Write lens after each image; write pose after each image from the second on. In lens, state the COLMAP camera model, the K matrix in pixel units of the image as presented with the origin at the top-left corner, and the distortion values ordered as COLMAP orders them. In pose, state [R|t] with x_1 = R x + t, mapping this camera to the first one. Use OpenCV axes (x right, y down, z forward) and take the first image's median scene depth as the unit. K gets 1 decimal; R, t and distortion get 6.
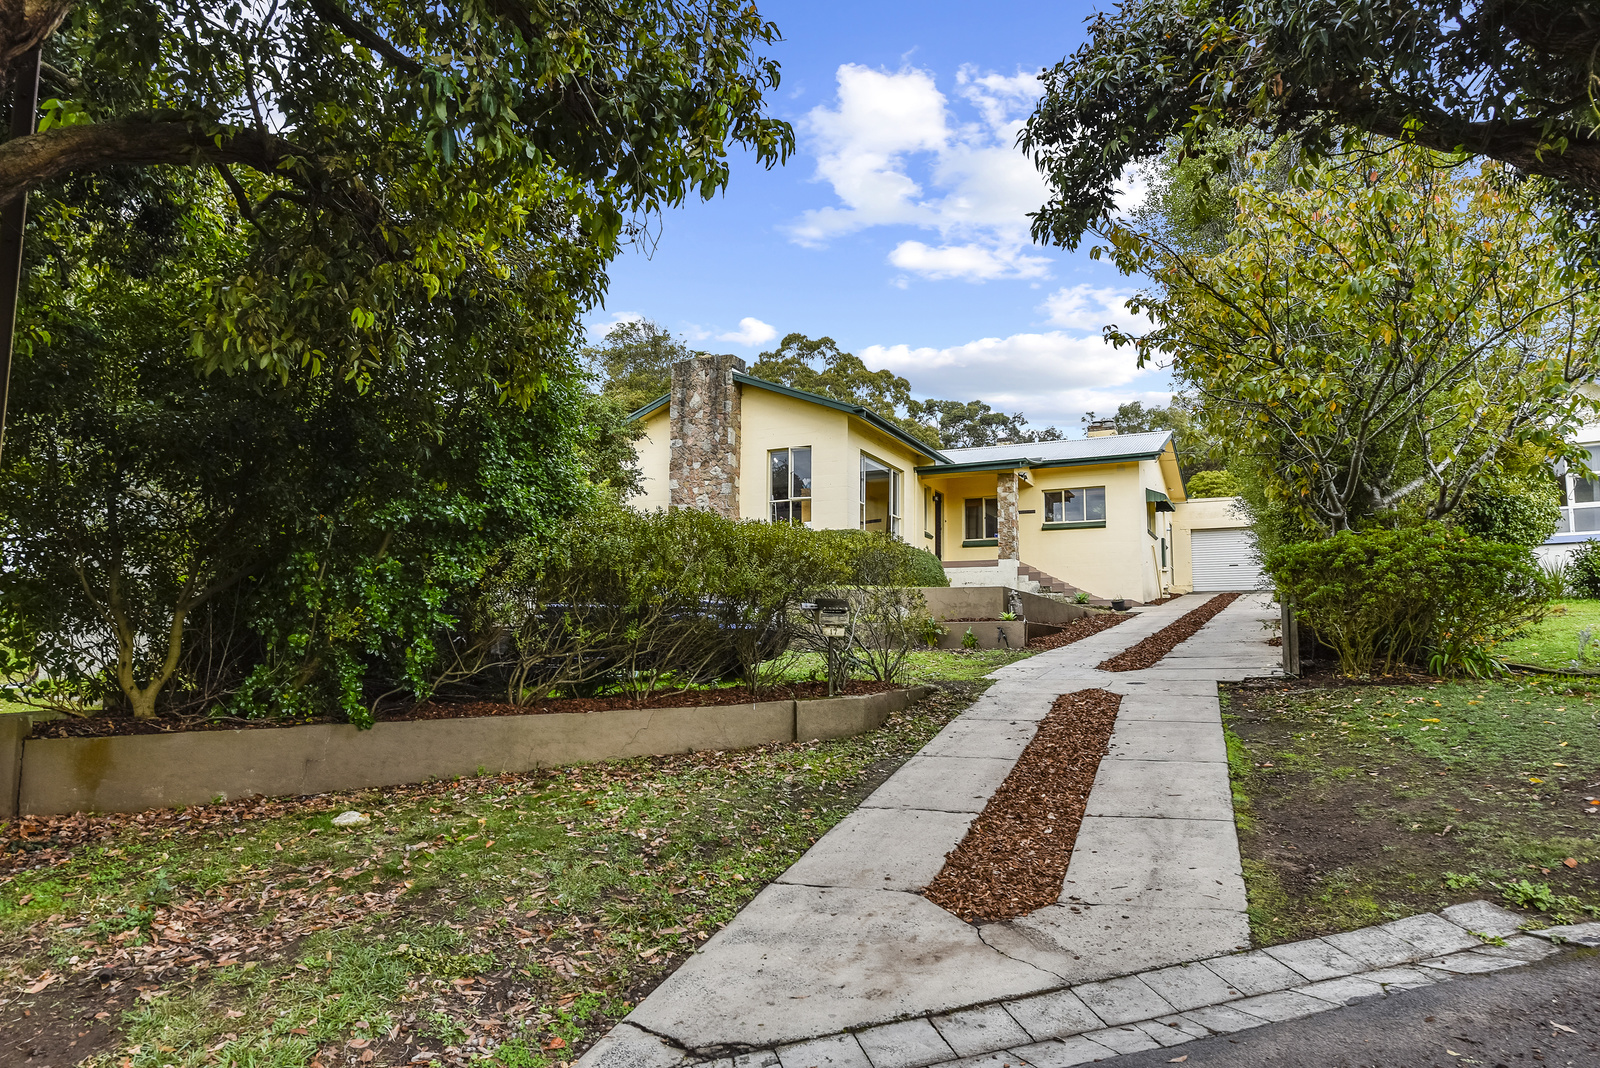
lens RADIAL K [[1116.2, 0, 800.0], [0, 1116.2, 534.0], [0, 0, 1]] dist [-0.001098, -0.000082]
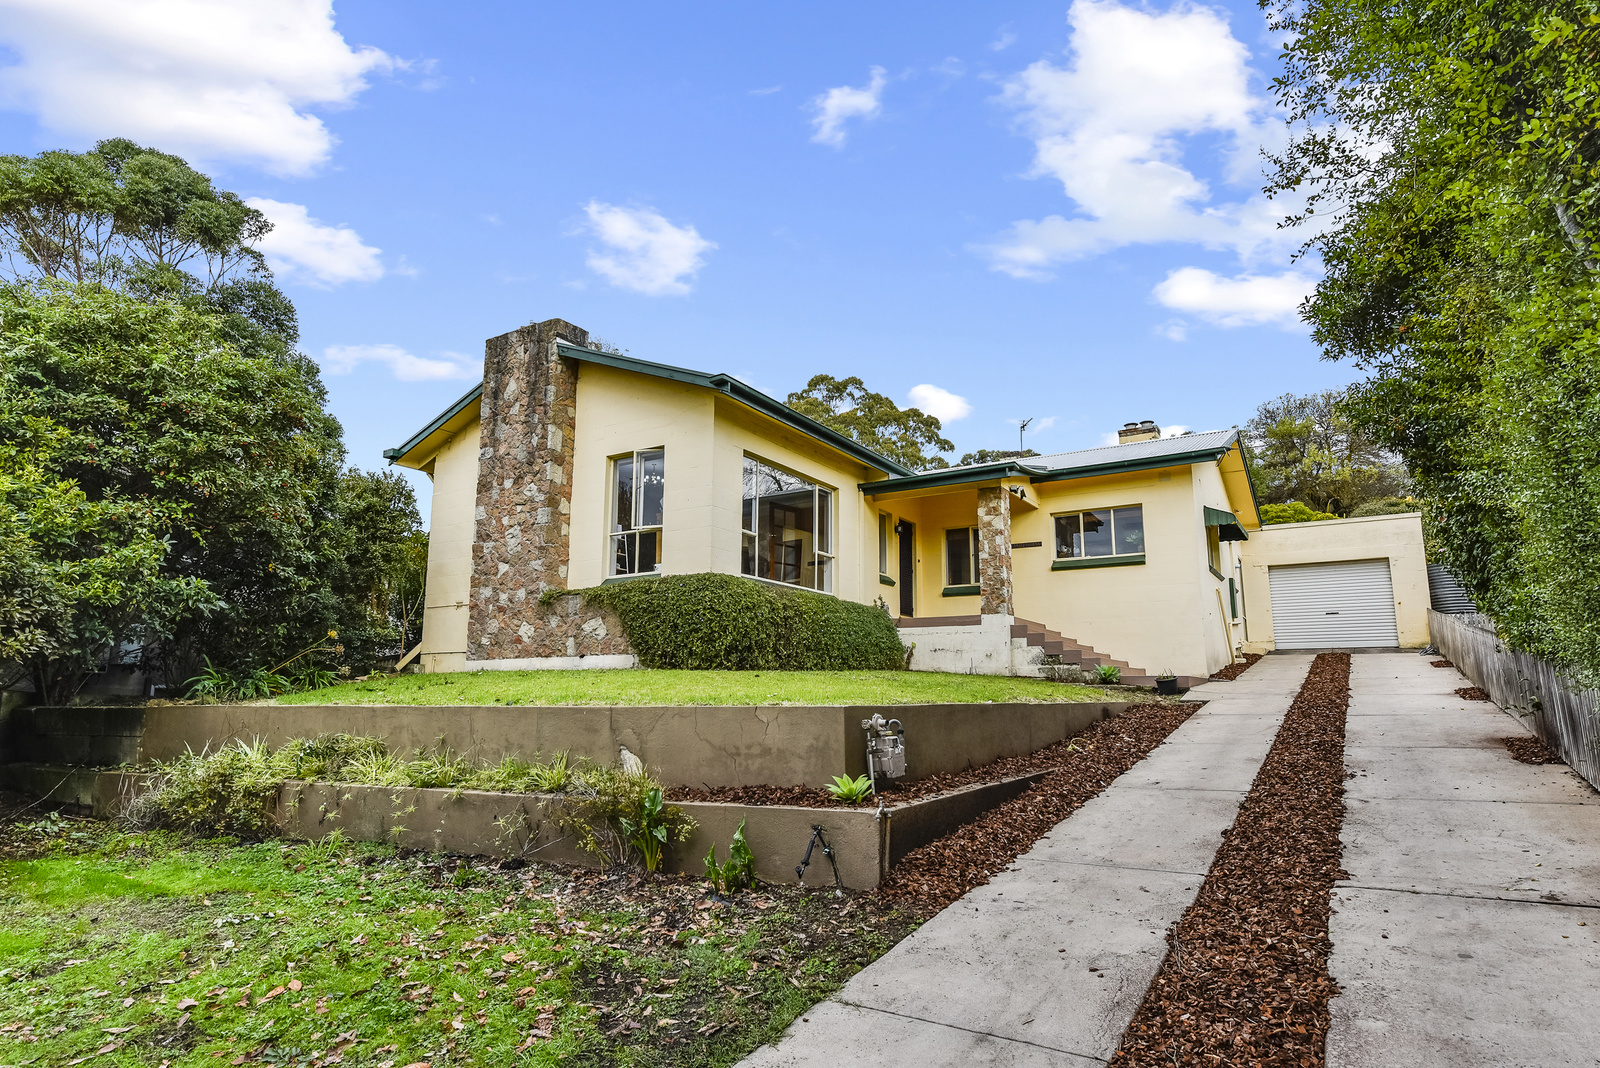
lens RADIAL K [[929.9, 0, 800.0], [0, 929.9, 534.0], [0, 0, 1]] dist [-0.000520, -0.000110]
pose [[0.993921, -0.024478, -0.107343, 0.130139], [0.019028, 0.998491, -0.051505, 0.000998], [0.108442, 0.049150, 0.992887, 0.426625]]
